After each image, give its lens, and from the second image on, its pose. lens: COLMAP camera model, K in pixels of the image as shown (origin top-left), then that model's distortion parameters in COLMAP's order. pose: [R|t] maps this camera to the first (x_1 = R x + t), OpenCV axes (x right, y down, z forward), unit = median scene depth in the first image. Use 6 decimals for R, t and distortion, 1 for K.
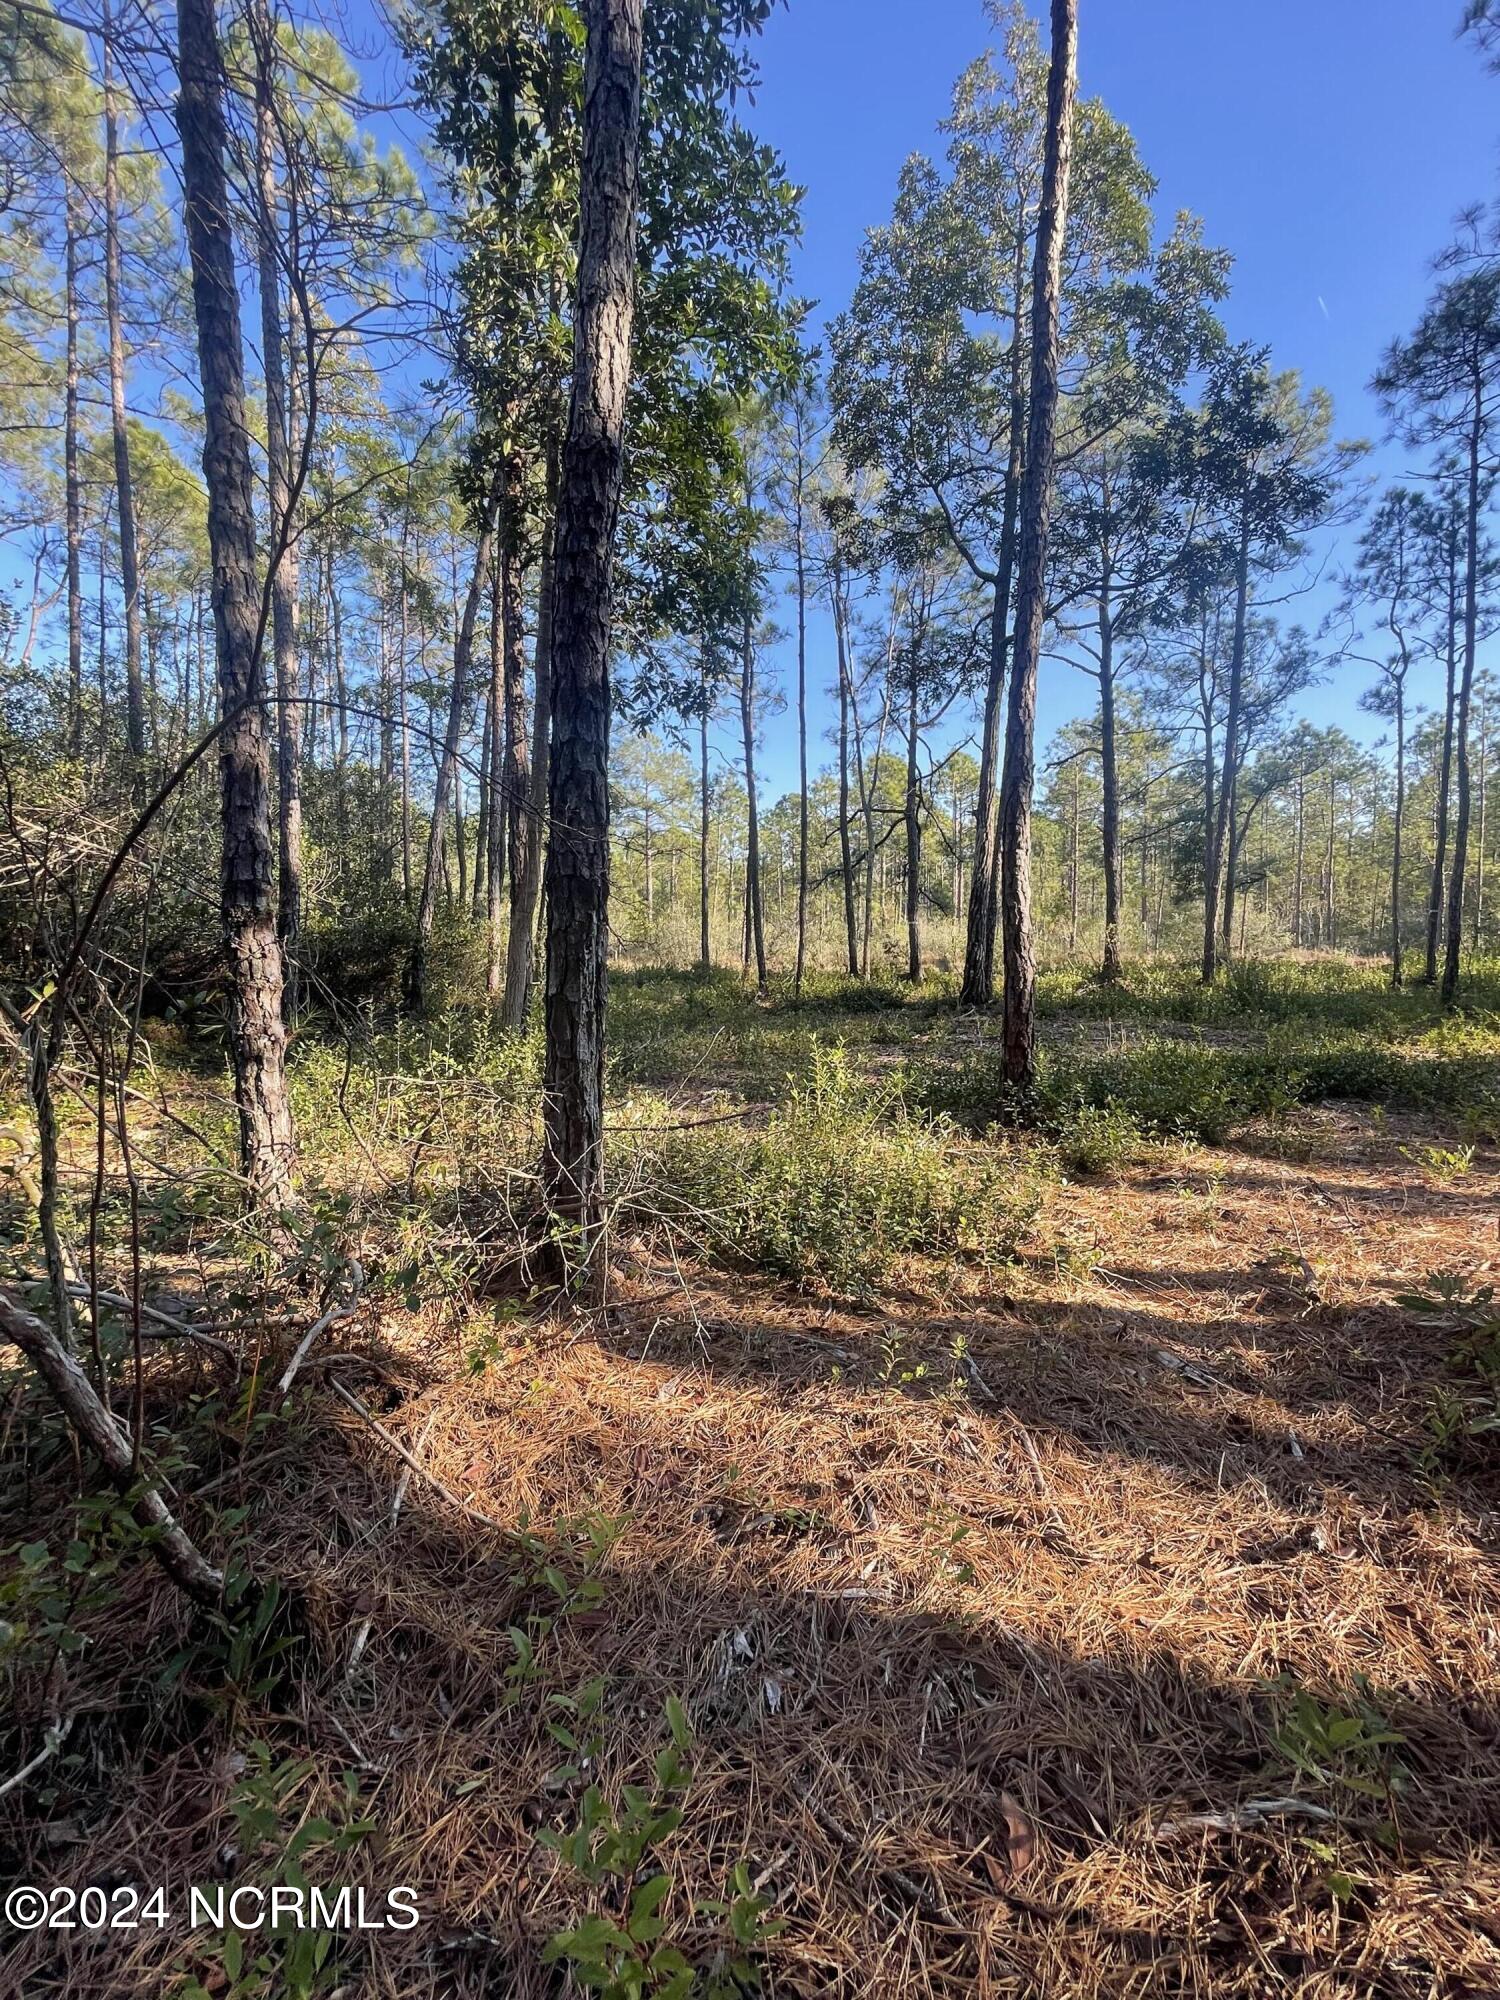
lens RADIAL K [[892.9, 0, 759.3], [0, 892.9, 991.2], [0, 0, 1]] dist [-0.004380, 0.002063]
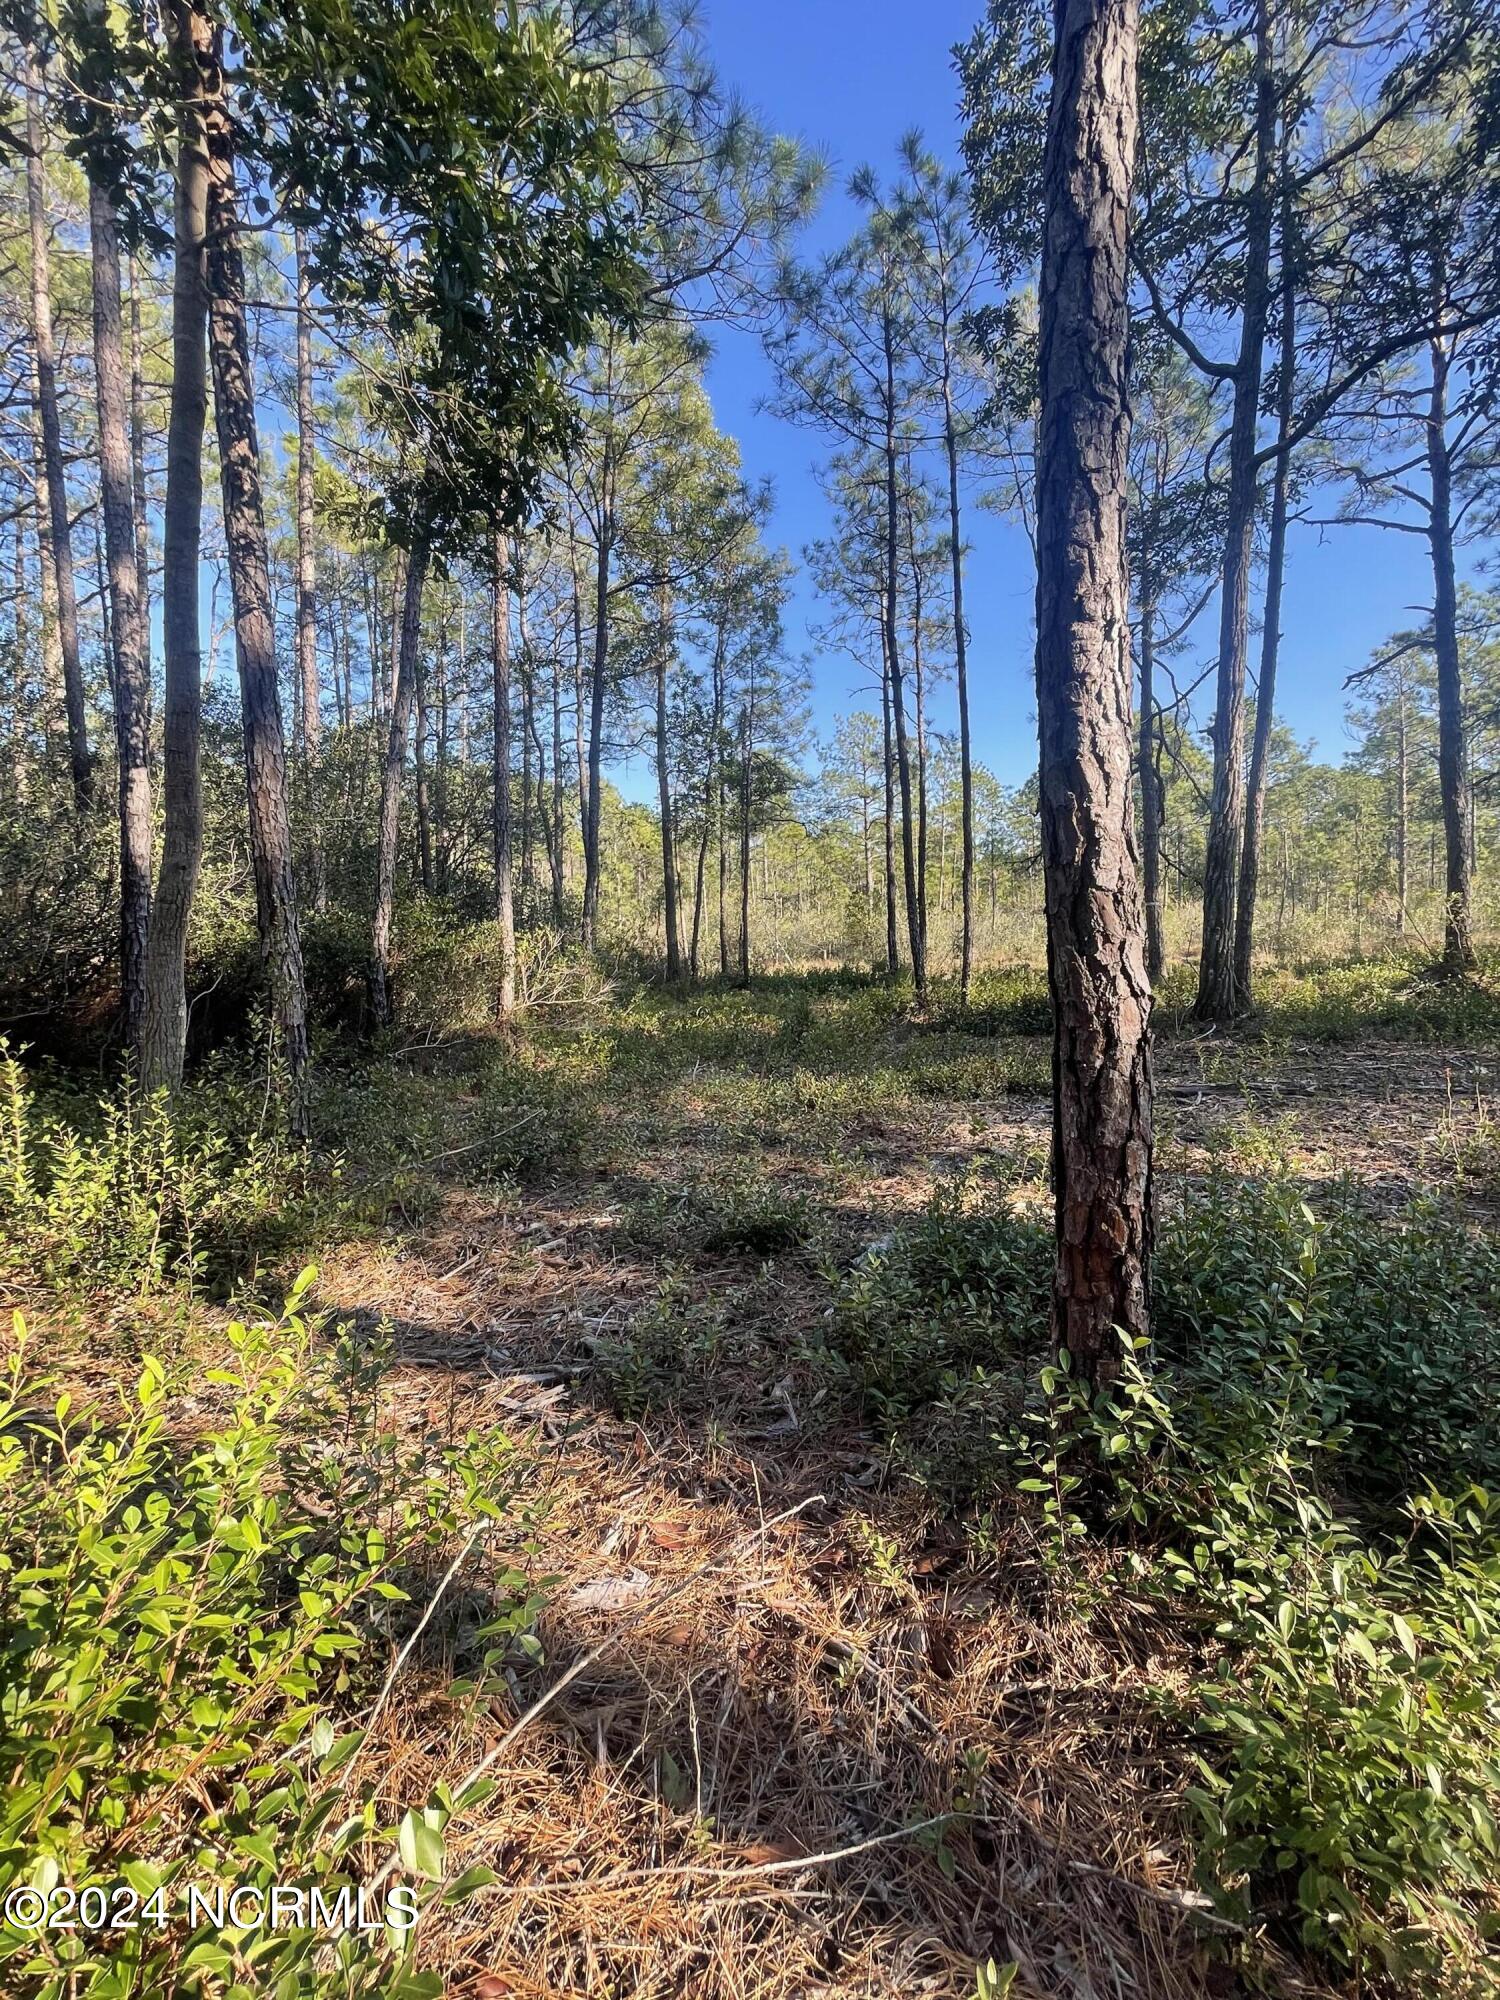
lens RADIAL K [[892.9, 0, 750.2], [0, 892.9, 986.5], [0, 0, 1]] dist [-0.004380, 0.002063]
pose [[0.955621, -0.017588, -0.294074, 0.346461], [0.017034, 0.999845, -0.004447, -0.041386], [0.294107, -0.000760, 0.955772, 0.859330]]
